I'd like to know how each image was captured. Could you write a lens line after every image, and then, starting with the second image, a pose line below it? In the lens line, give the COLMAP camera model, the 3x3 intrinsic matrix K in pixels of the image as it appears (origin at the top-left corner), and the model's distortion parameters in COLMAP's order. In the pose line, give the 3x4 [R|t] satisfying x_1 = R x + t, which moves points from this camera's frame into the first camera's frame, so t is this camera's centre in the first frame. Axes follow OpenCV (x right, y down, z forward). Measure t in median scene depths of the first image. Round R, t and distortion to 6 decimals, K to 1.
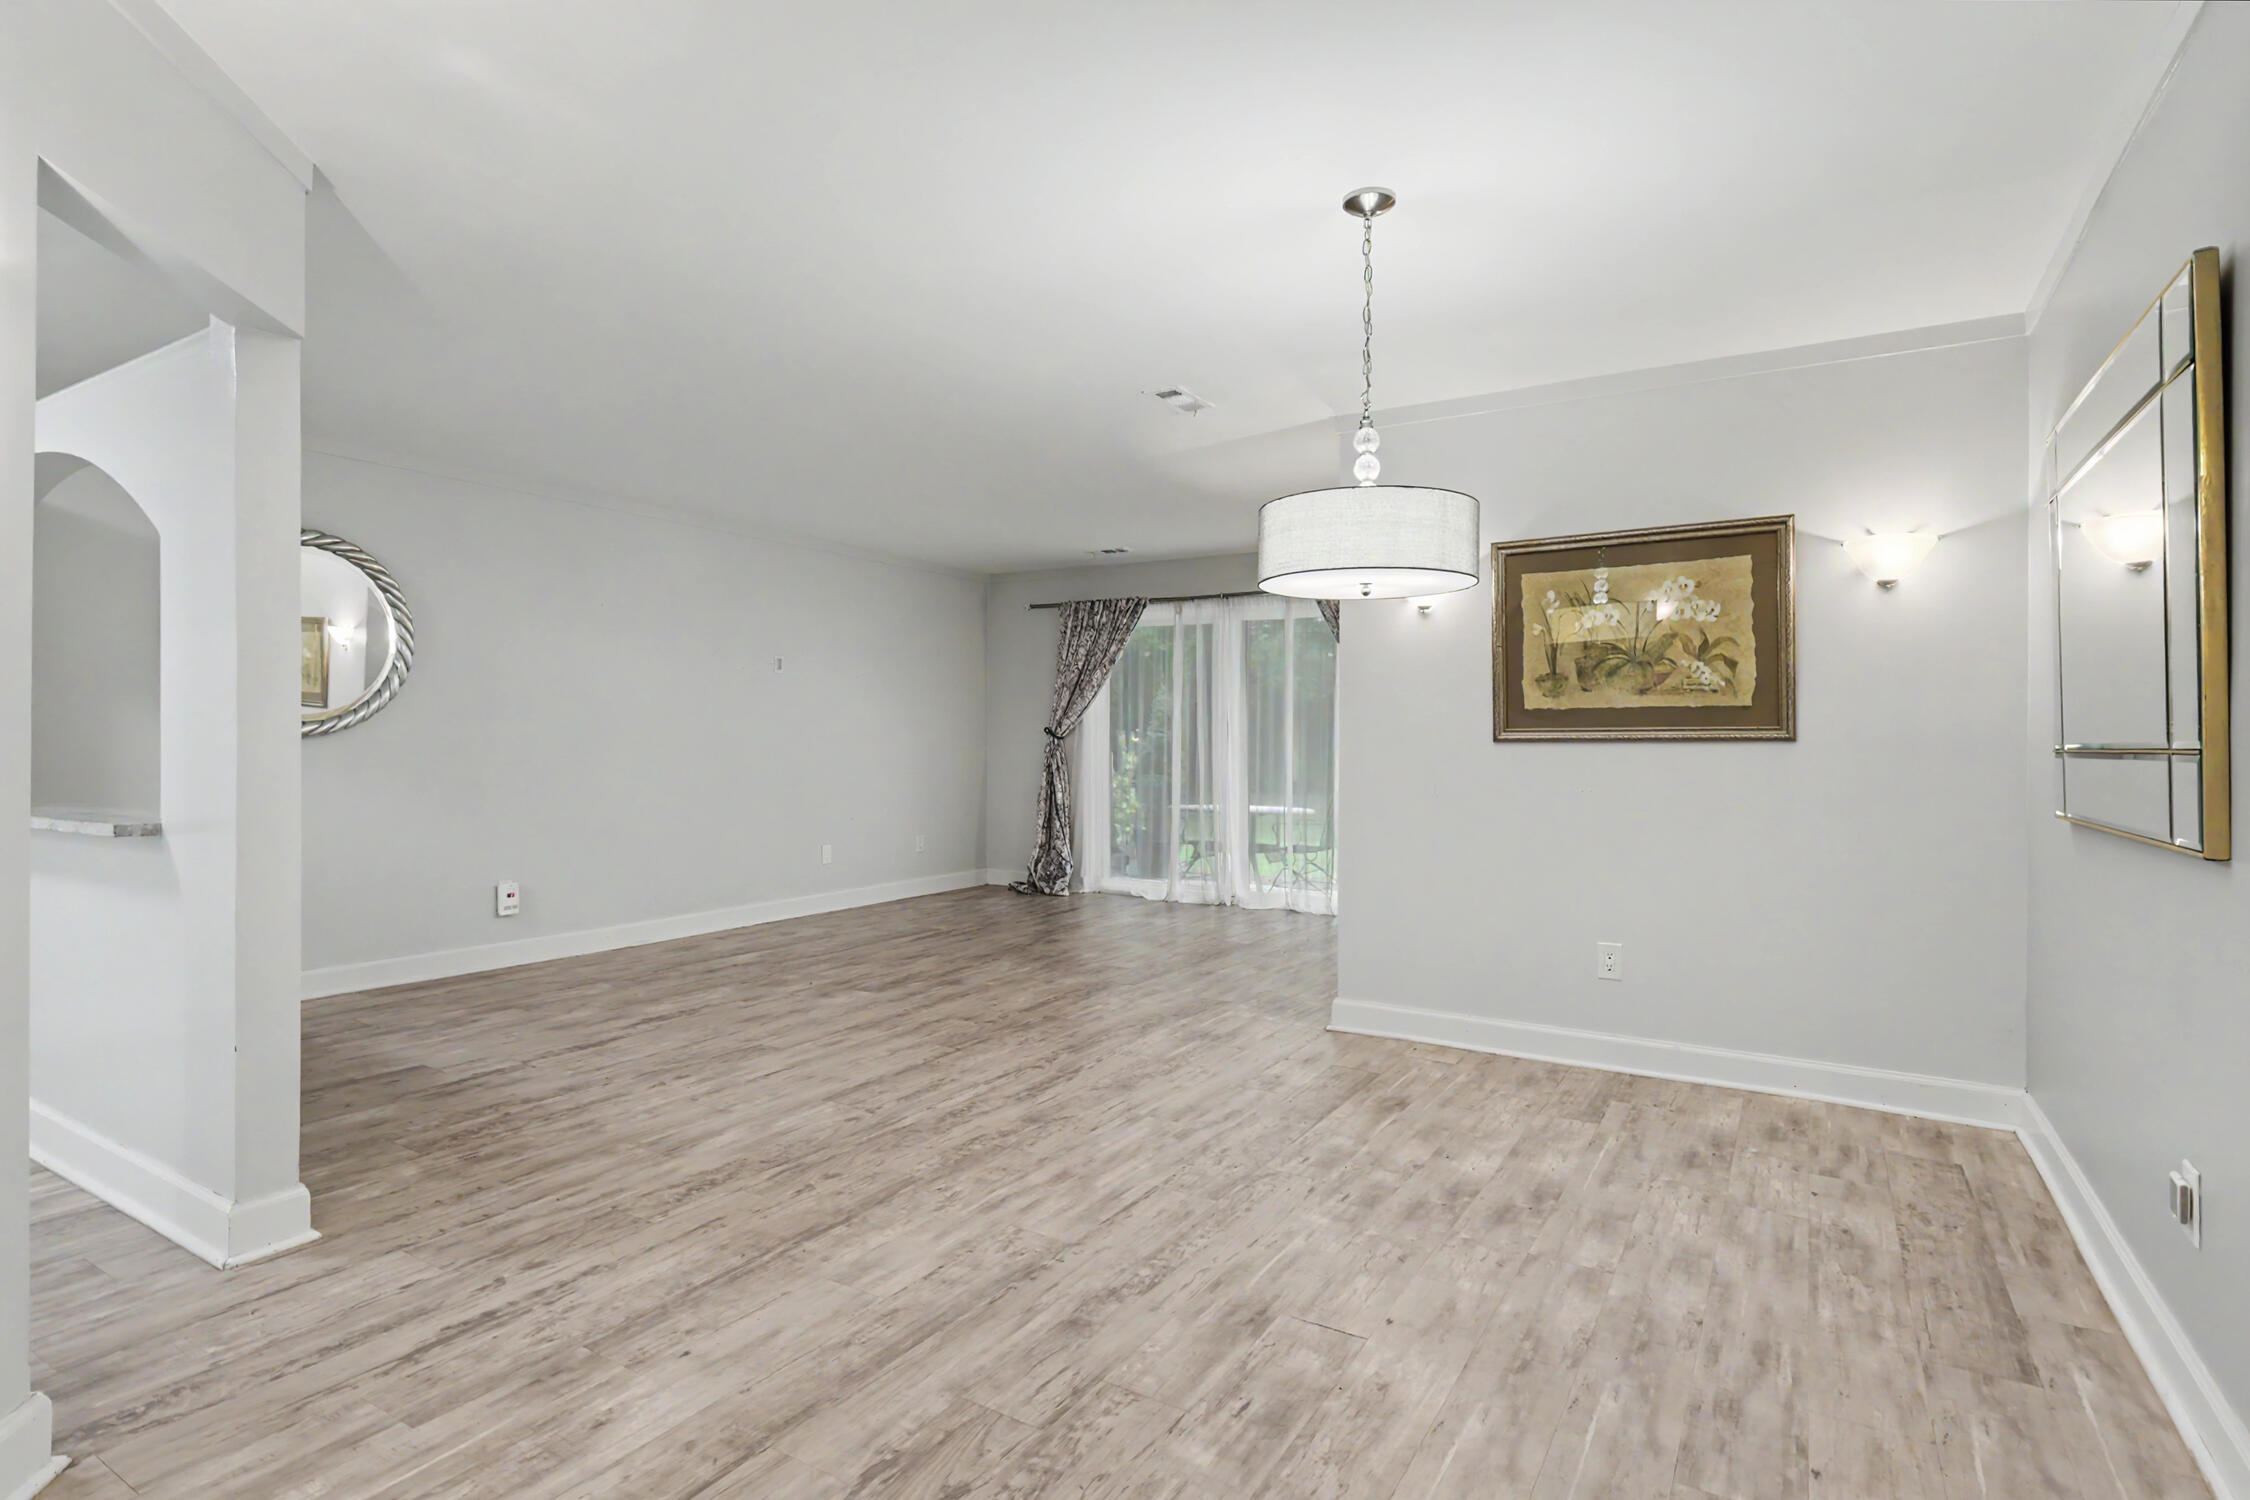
lens RADIAL K [[1116.4, 0, 1125.0], [0, 1116.4, 750.0], [0, 0, 1]] dist [-0.000282, 0.001415]
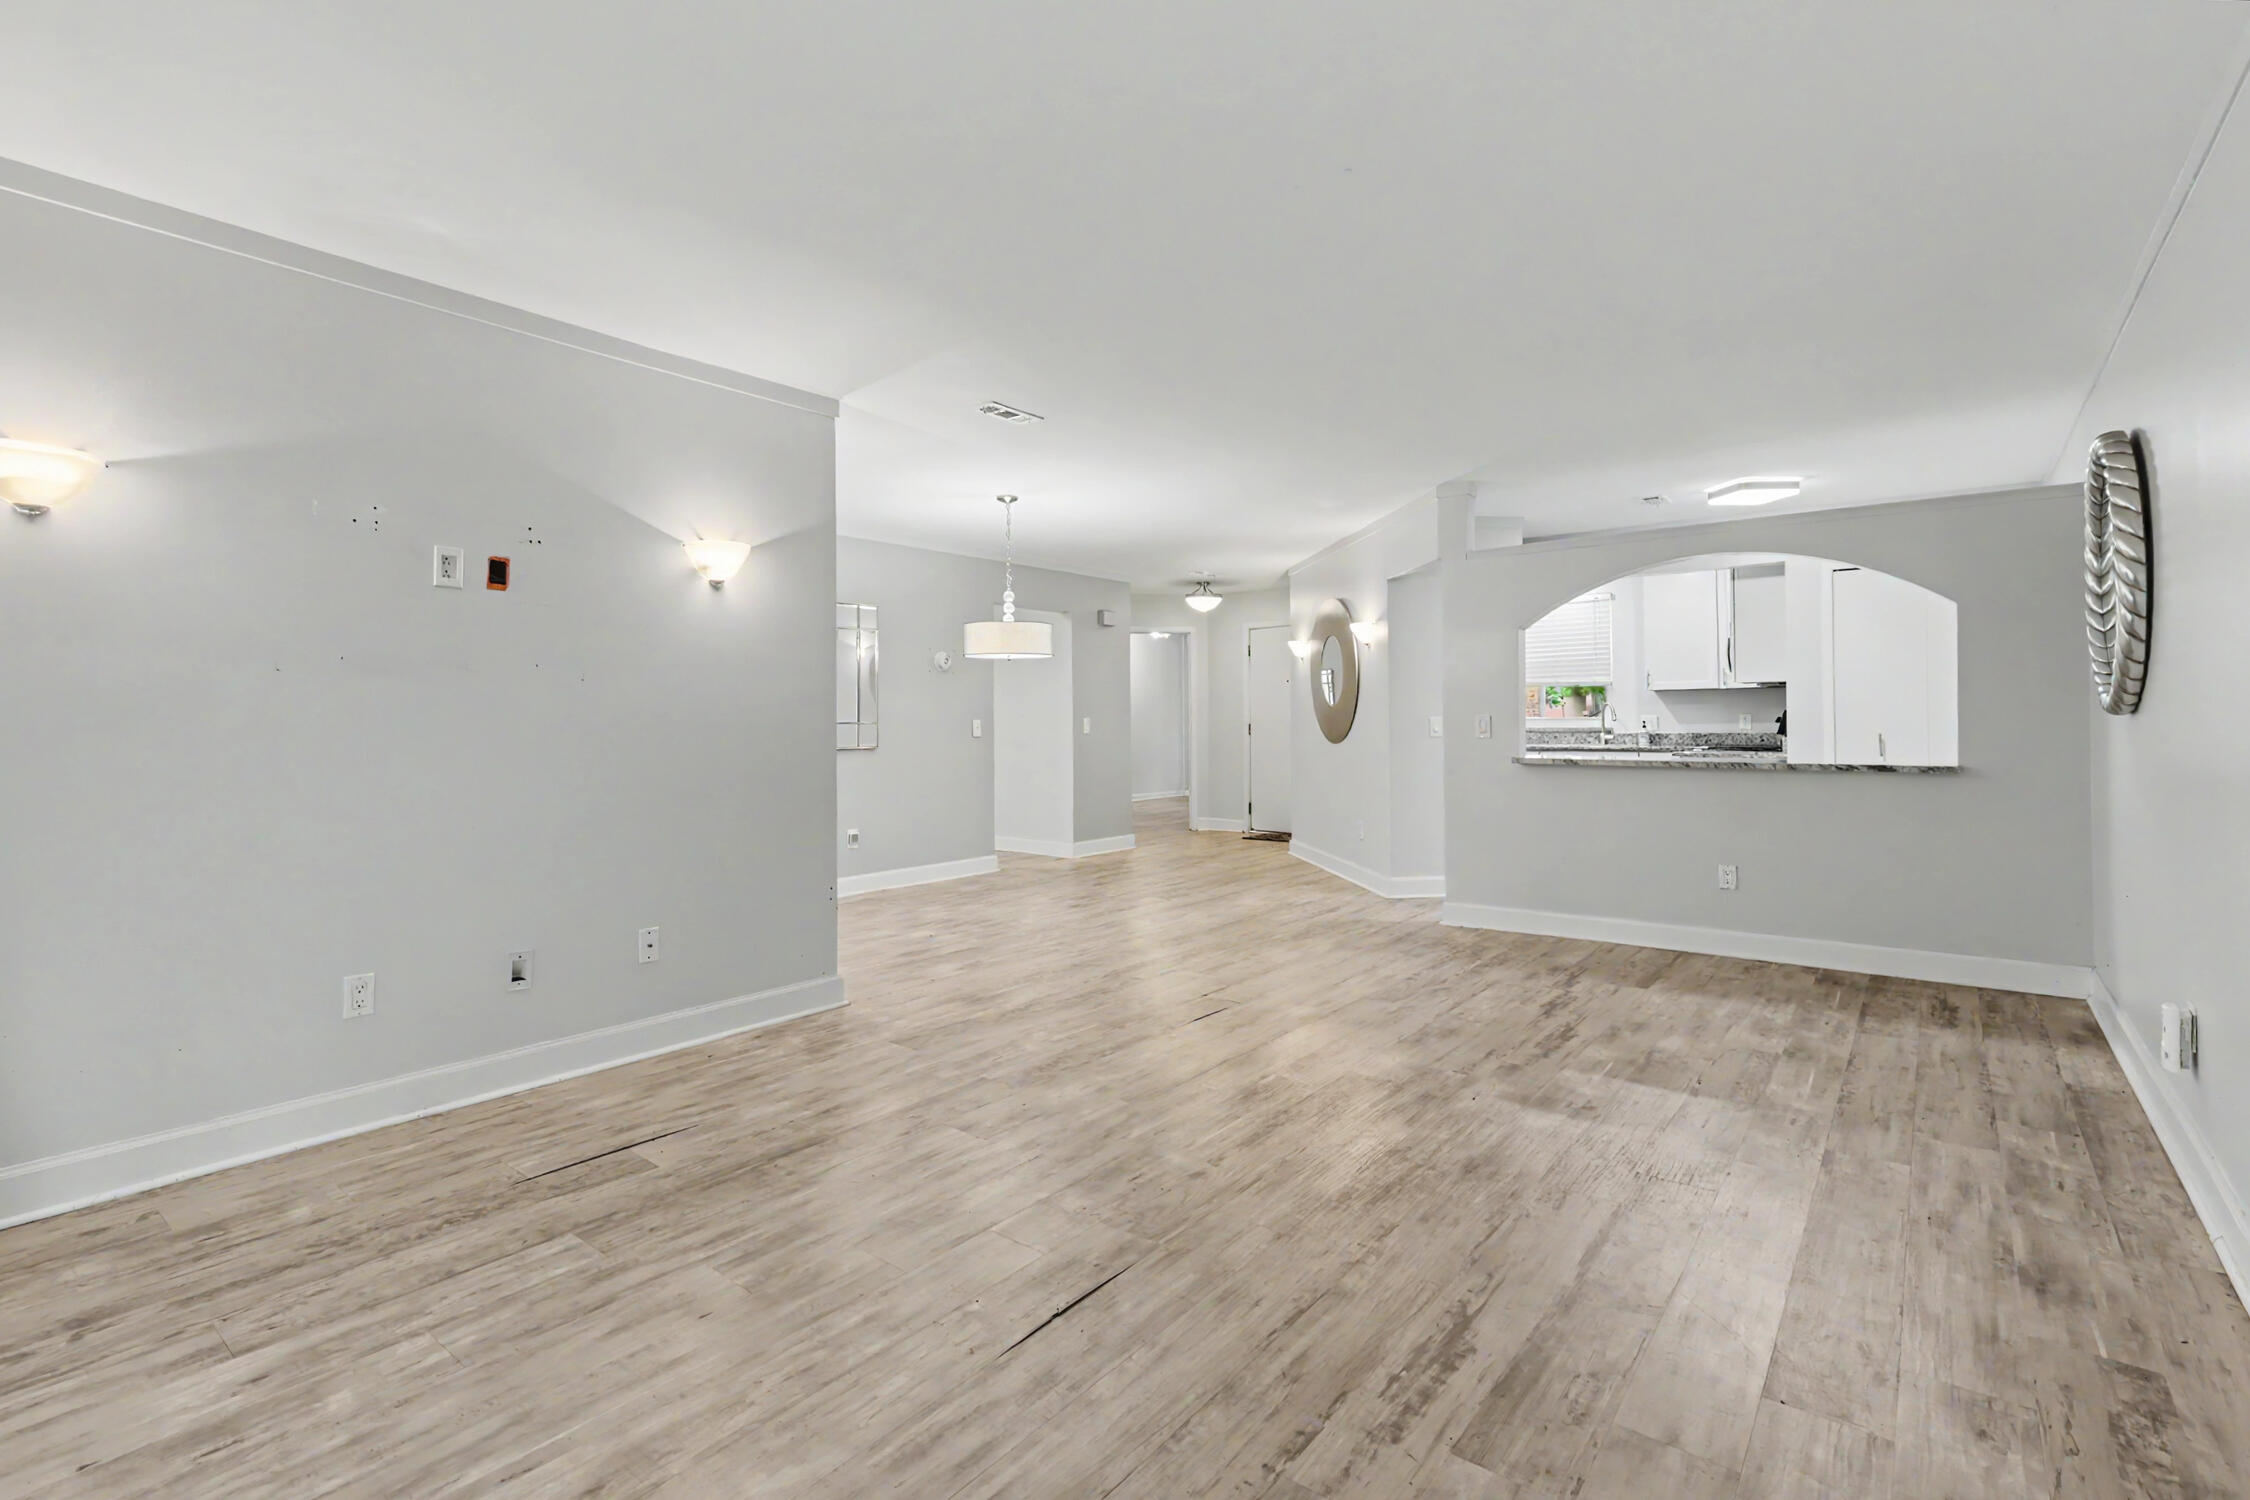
lens RADIAL K [[1039.6, 0, 1125.1], [0, 1039.6, 709.8], [0, 0, 1]] dist [0.005696, 0.000106]
pose [[-0.992664, 0.001133, 0.120897, -0.228674], [0.000981, 0.999999, -0.001313, -0.020514], [-0.120898, -0.001185, -0.992664, 2.389334]]
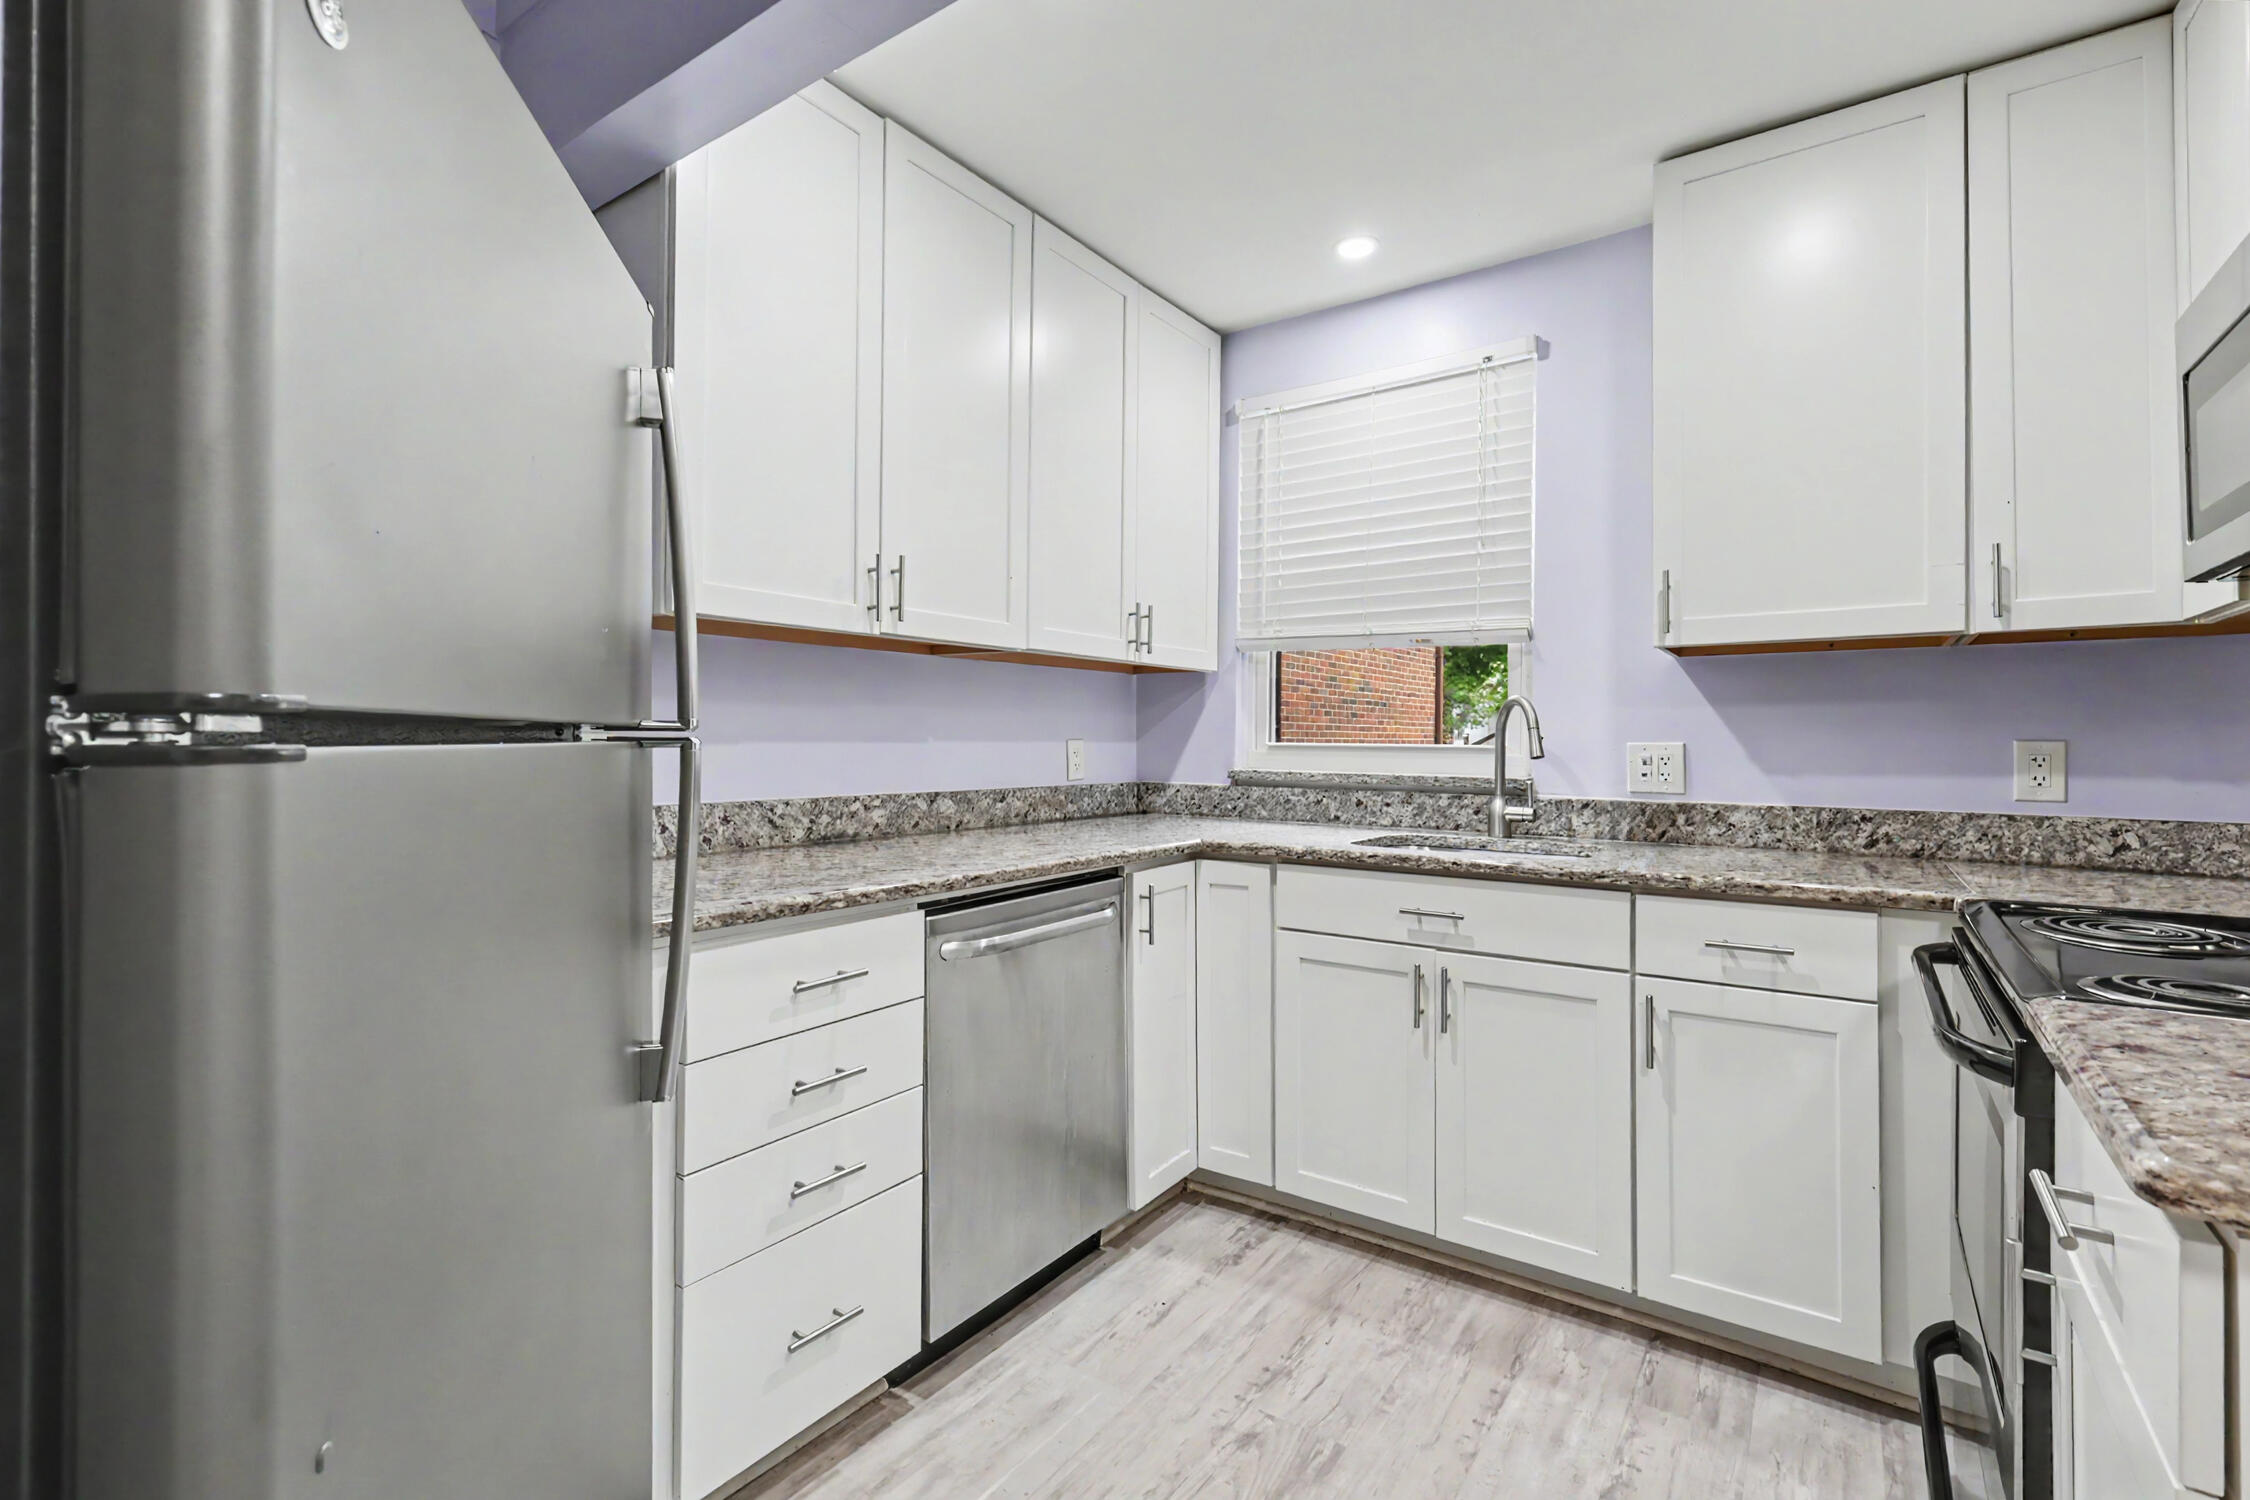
lens RADIAL K [[1015.3, 0, 1129.8], [0, 1015.3, 730.8], [0, 0, 1]] dist [0.010546, -0.000467]
pose [[-0.997808, -0.012714, 0.064945, -0.846583], [-0.012444, 0.999912, 0.004571, -0.014402], [-0.064997, 0.003753, -0.997878, 0.518301]]
